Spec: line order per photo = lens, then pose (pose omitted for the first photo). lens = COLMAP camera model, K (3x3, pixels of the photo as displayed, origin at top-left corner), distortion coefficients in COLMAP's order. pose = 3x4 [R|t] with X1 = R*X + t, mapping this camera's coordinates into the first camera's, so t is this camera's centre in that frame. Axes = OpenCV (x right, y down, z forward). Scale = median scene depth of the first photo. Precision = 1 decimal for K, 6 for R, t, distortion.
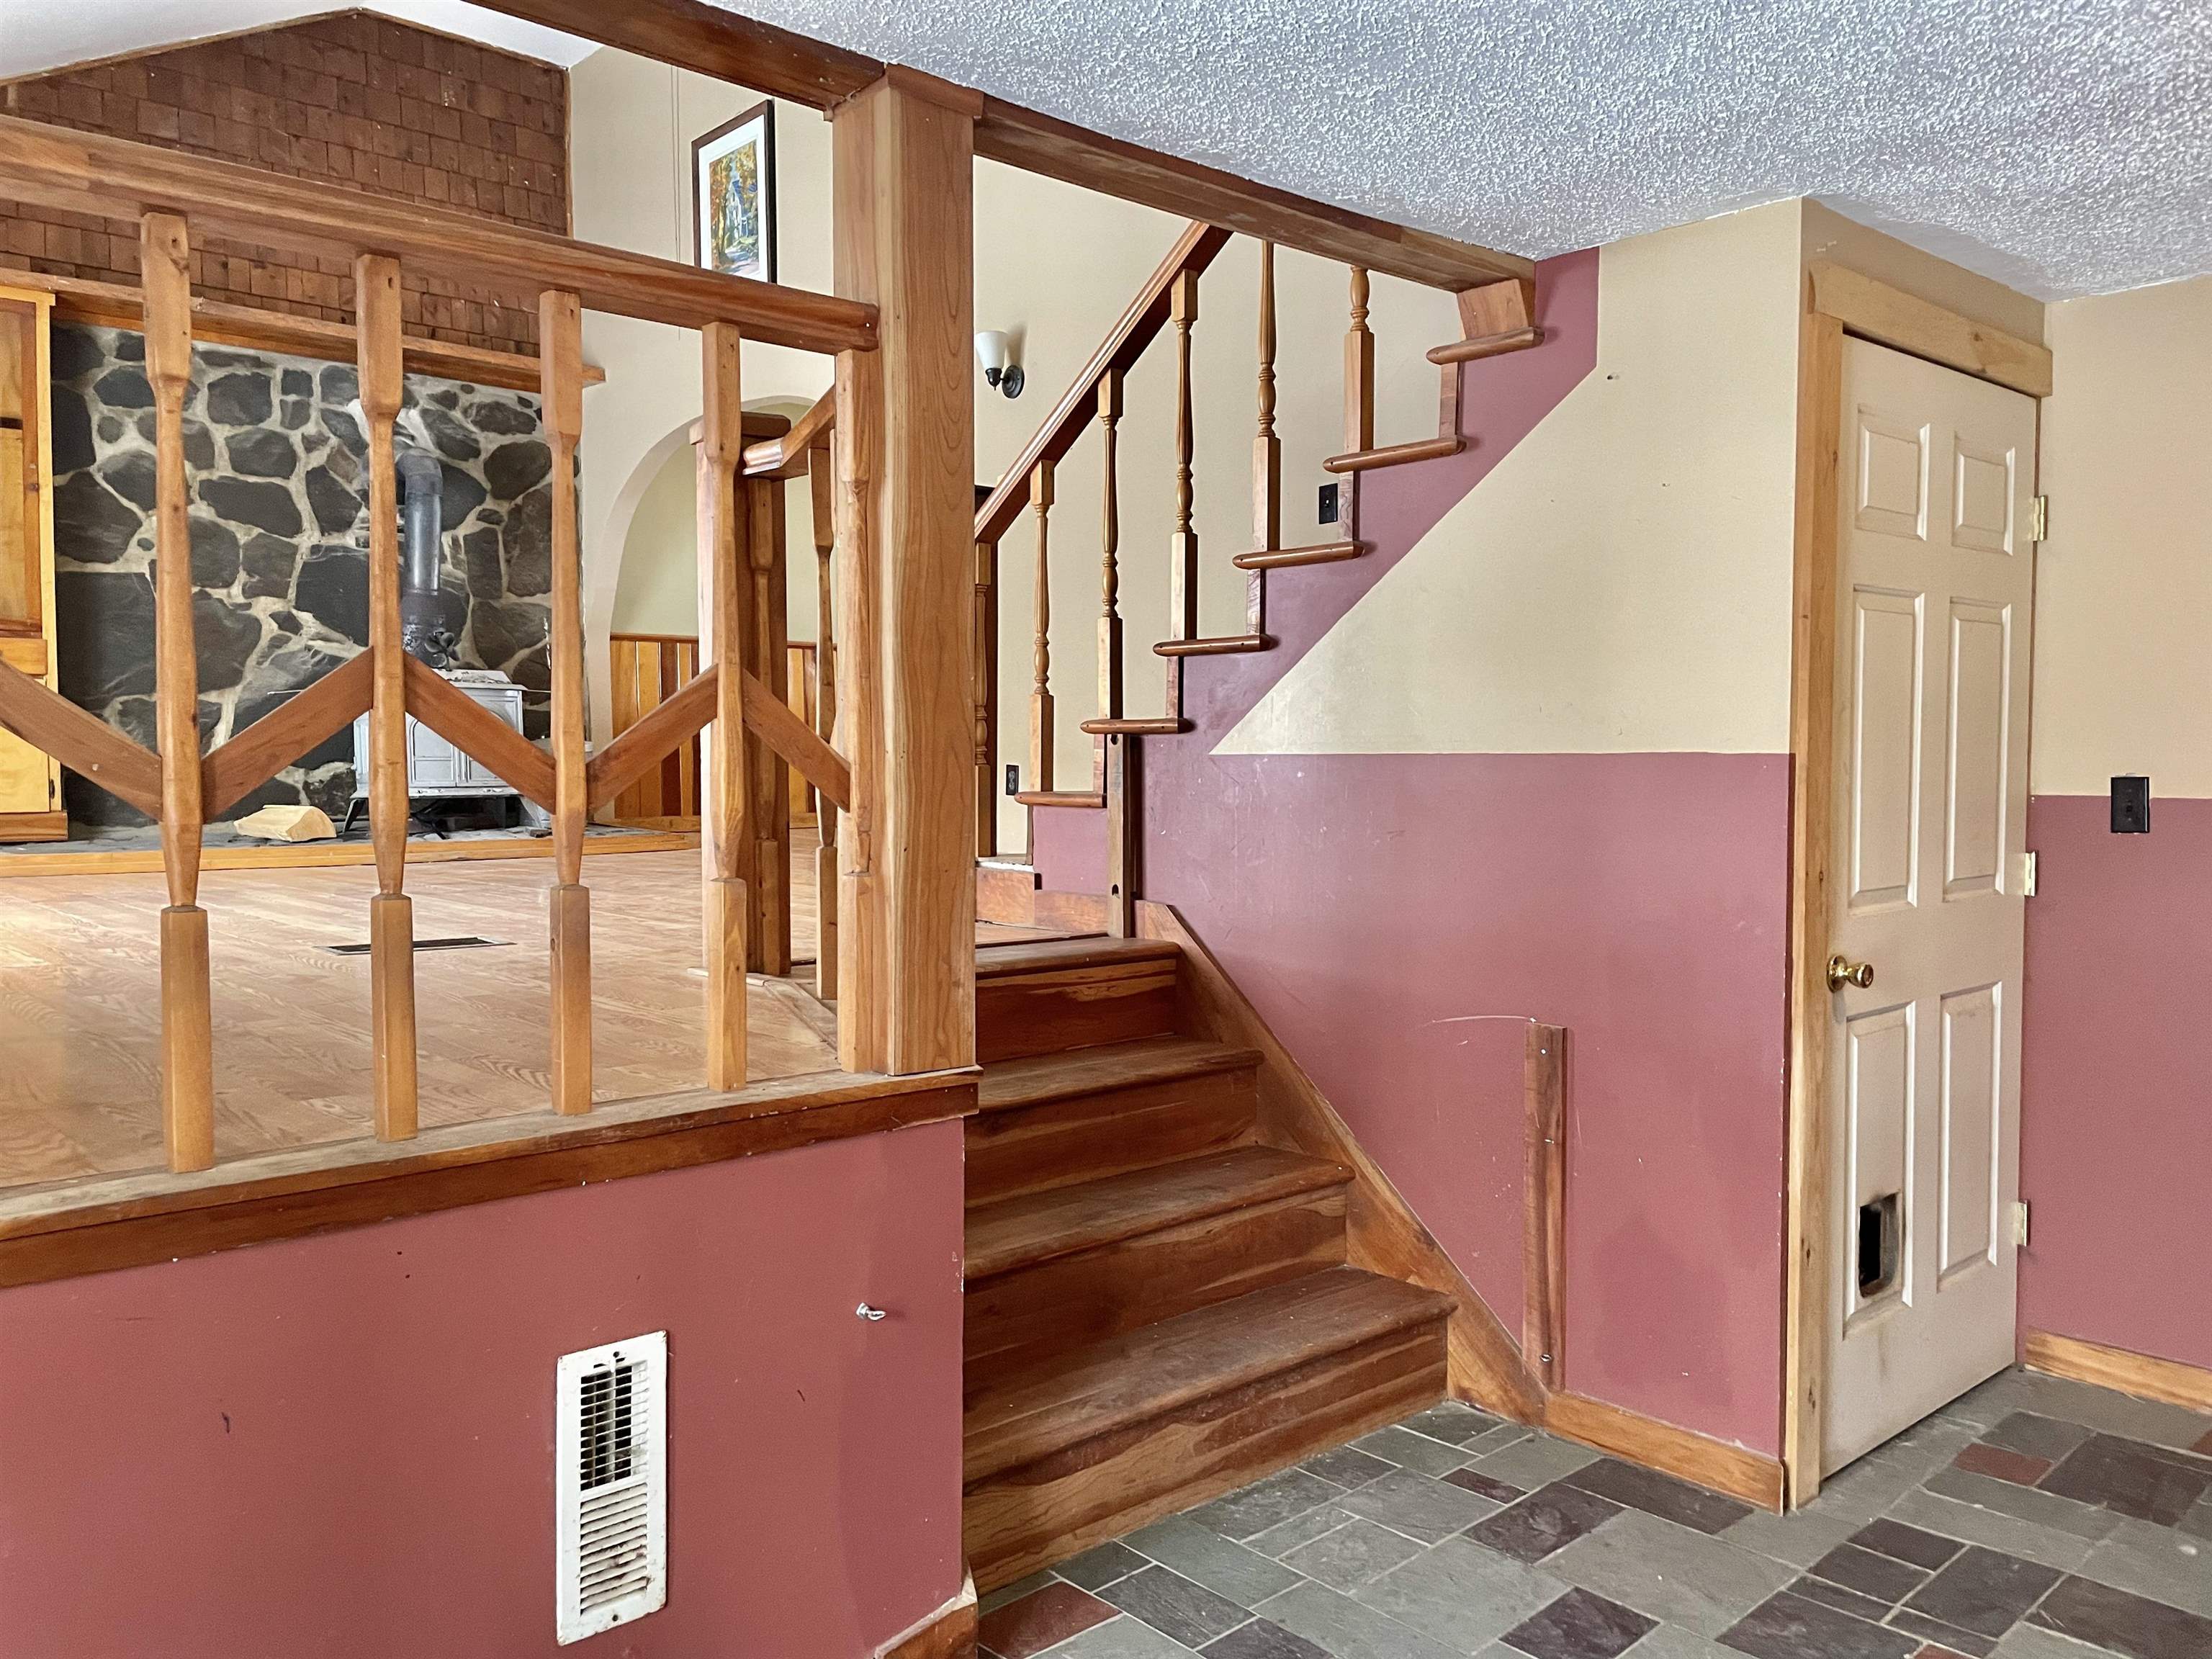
lens RADIAL K [[1701.3, 0, 1137.2], [0, 1701.3, 822.9], [0, 0, 1]] dist [-0.002664, -0.057638]
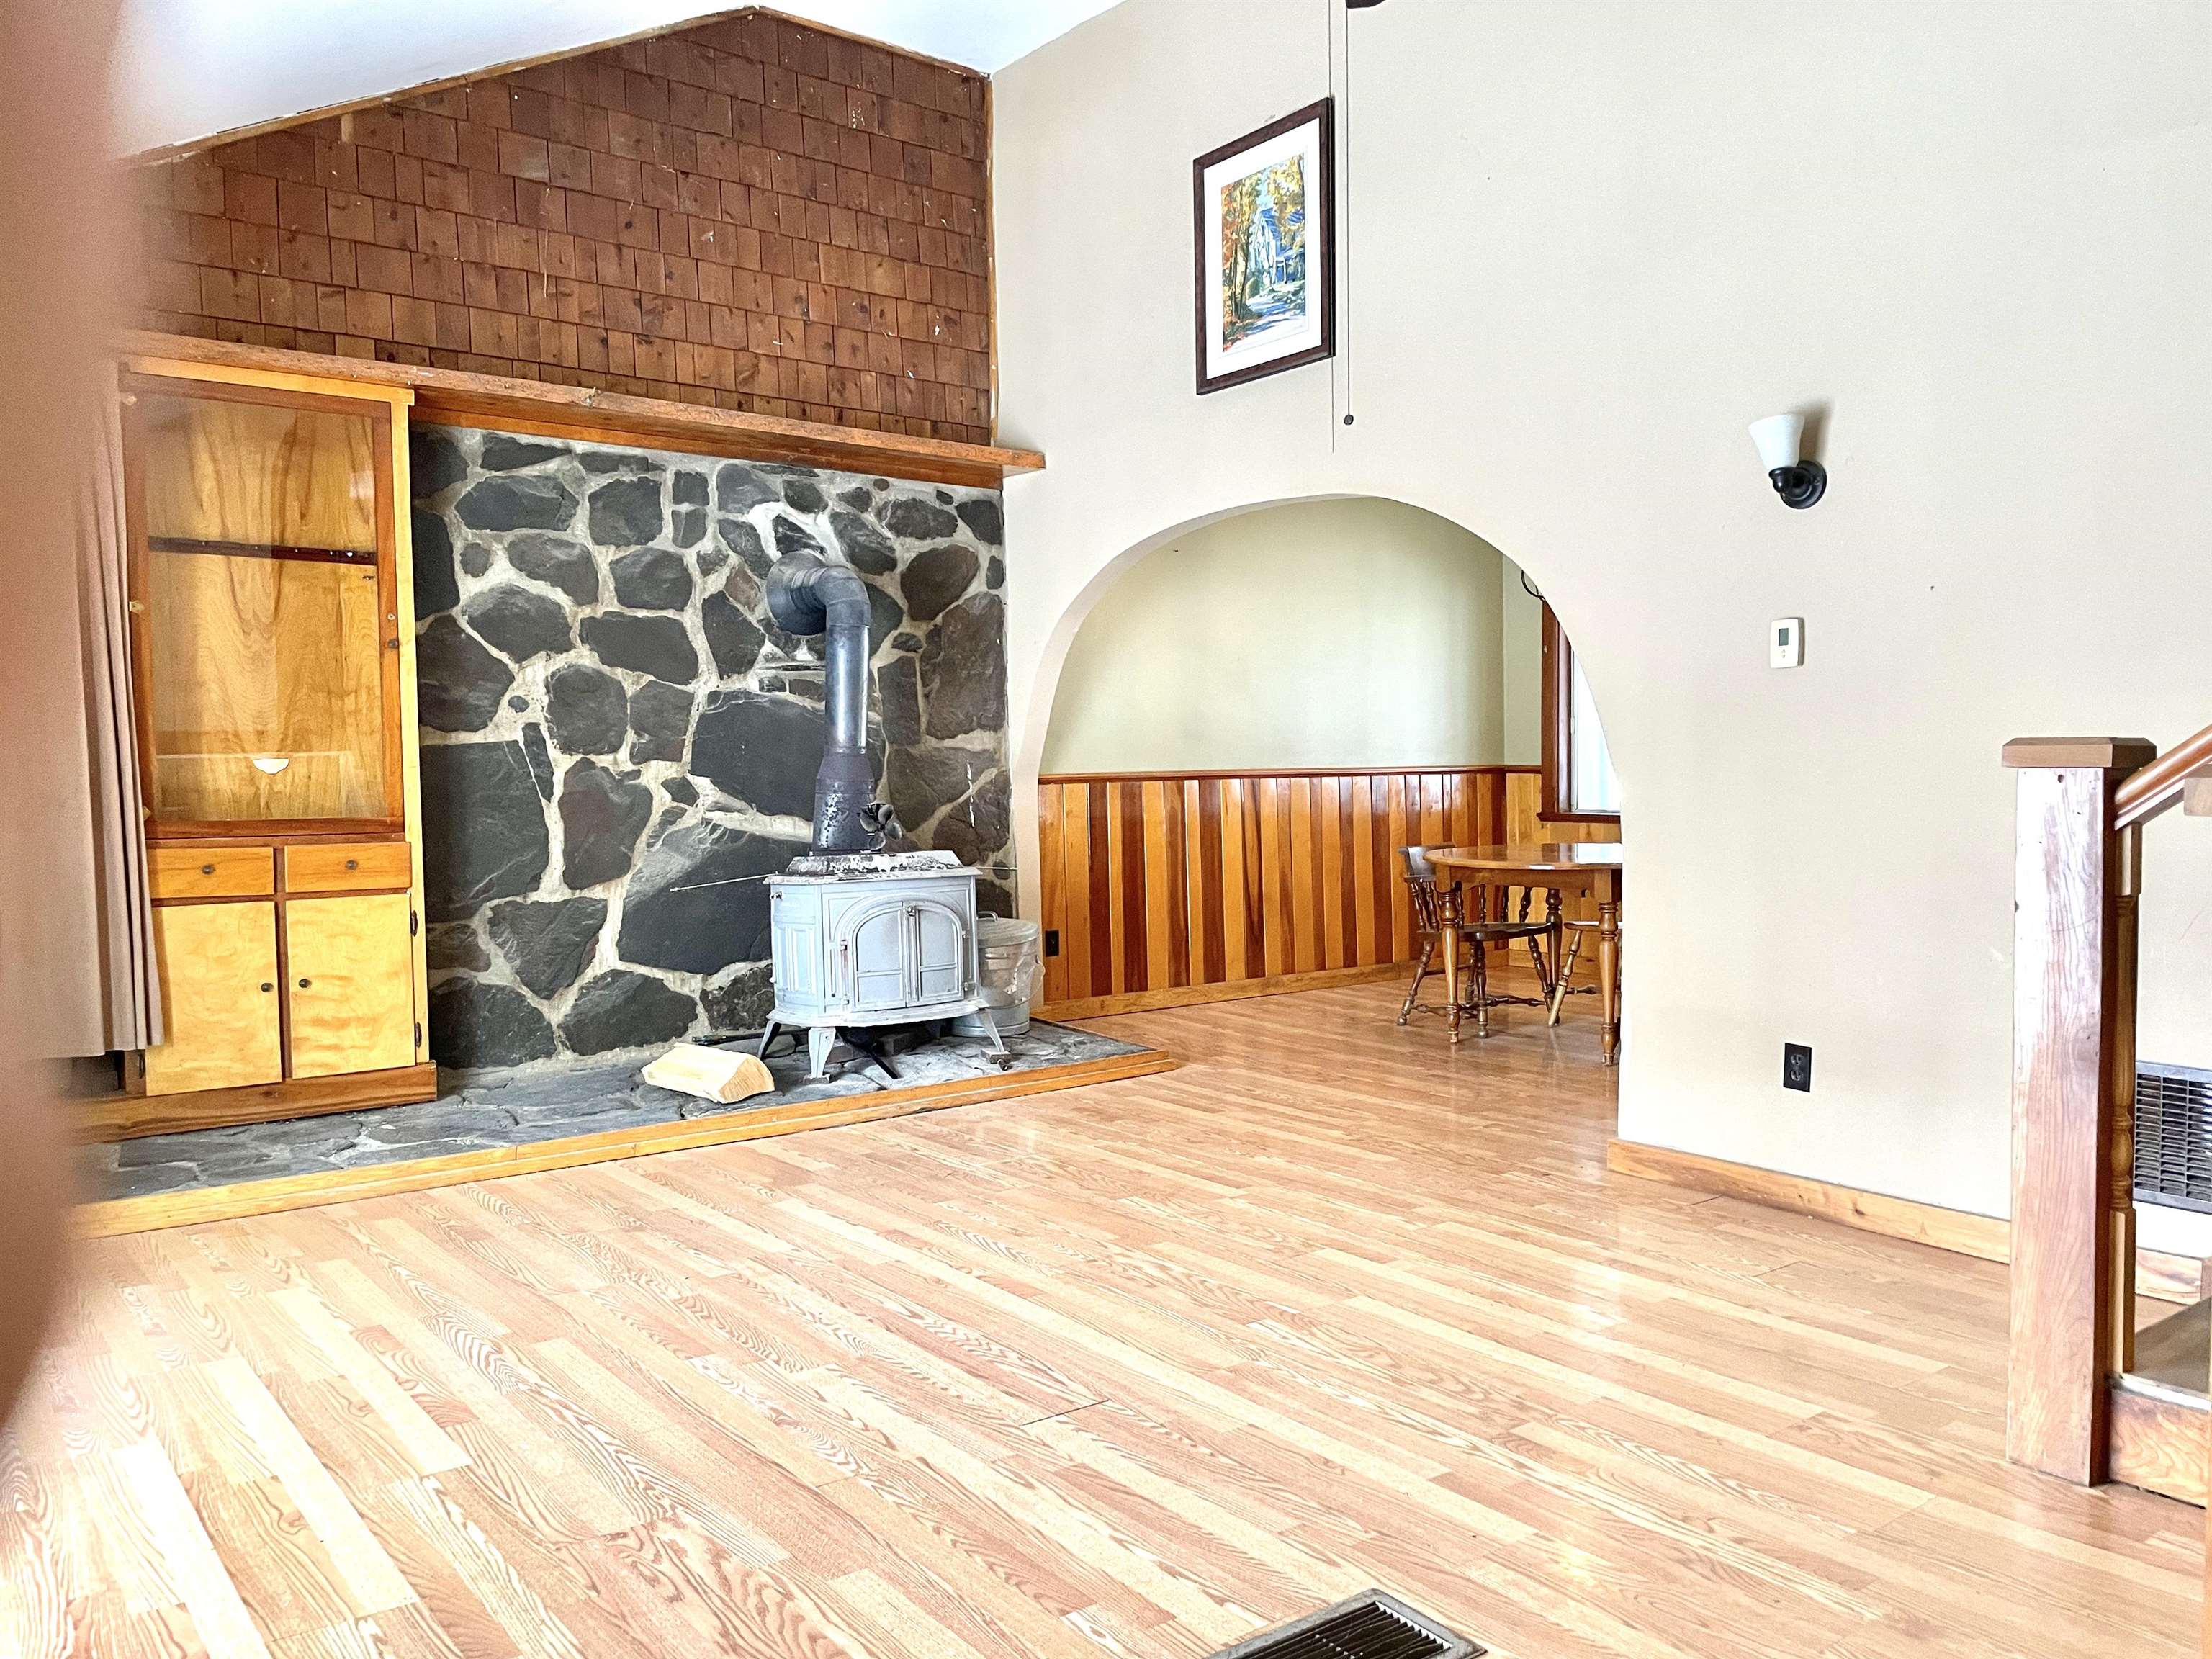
lens RADIAL K [[1701.3, 0, 1114.5], [0, 1701.3, 837.2], [0, 0, 1]] dist [-0.002664, -0.057638]
pose [[0.994389, -0.007859, -0.105493, -0.219865], [0.007903, 0.999969, -0.000008, -0.096589], [0.105490, -0.000826, 0.994420, 0.234153]]
